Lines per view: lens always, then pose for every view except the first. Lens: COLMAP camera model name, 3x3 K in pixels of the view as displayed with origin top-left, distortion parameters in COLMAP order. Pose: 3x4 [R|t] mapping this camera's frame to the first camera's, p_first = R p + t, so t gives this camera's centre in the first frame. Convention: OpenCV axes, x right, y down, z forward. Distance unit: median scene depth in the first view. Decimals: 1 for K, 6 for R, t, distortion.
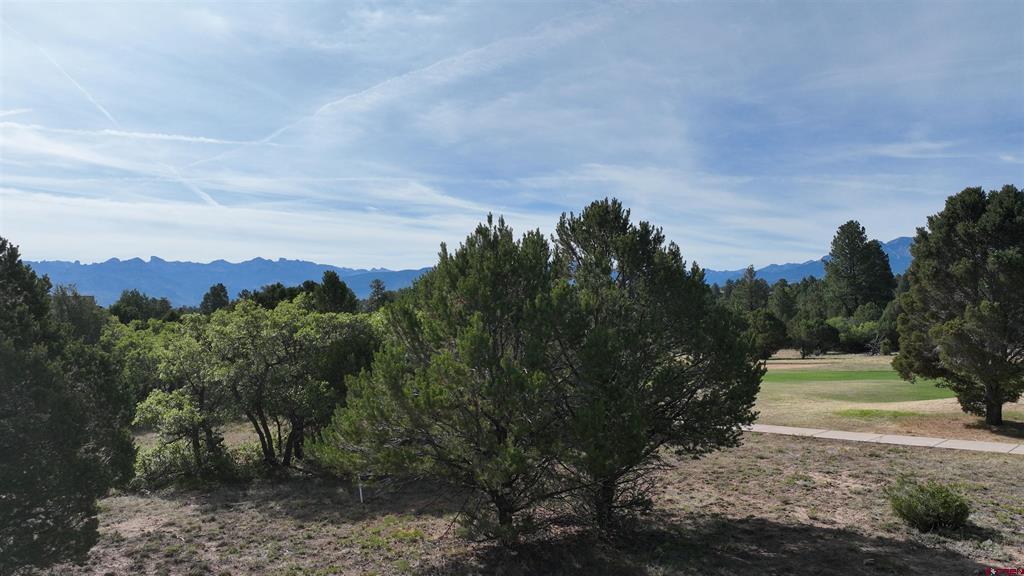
lens RADIAL K [[723.8, 0, 527.5], [0, 723.8, 286.8], [0, 0, 1]] dist [0.014717, 0.007428]
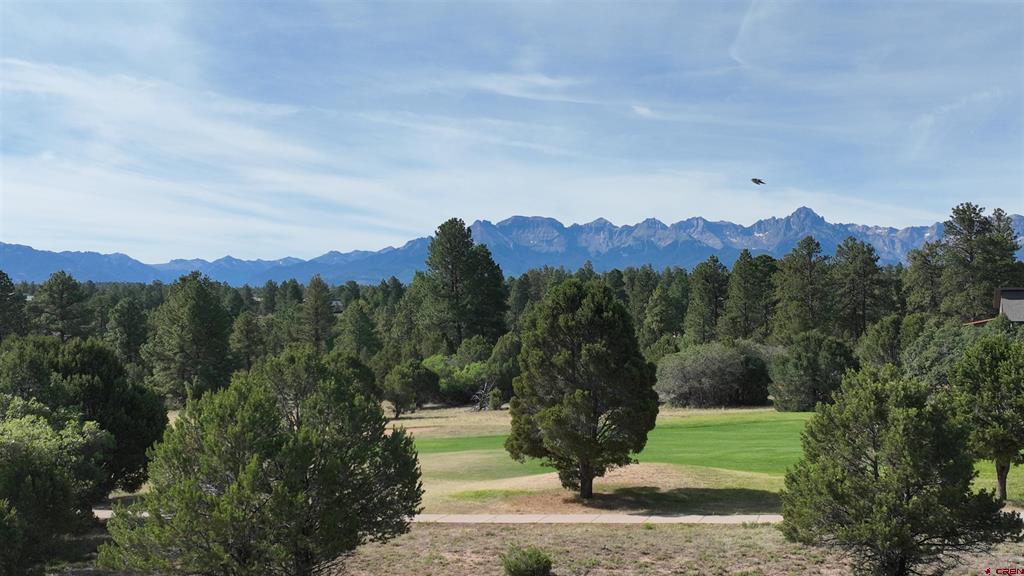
lens RADIAL K [[1221.3, 0, 512.0], [0, 1221.3, 288.0], [0, 0, 1]] dist [0.020924, 0.009269]
pose [[0.890301, 0.010738, 0.455246, -0.289341], [-0.011789, 0.999930, -0.000530, -0.120082], [-0.455220, -0.004895, 0.890366, -0.563597]]
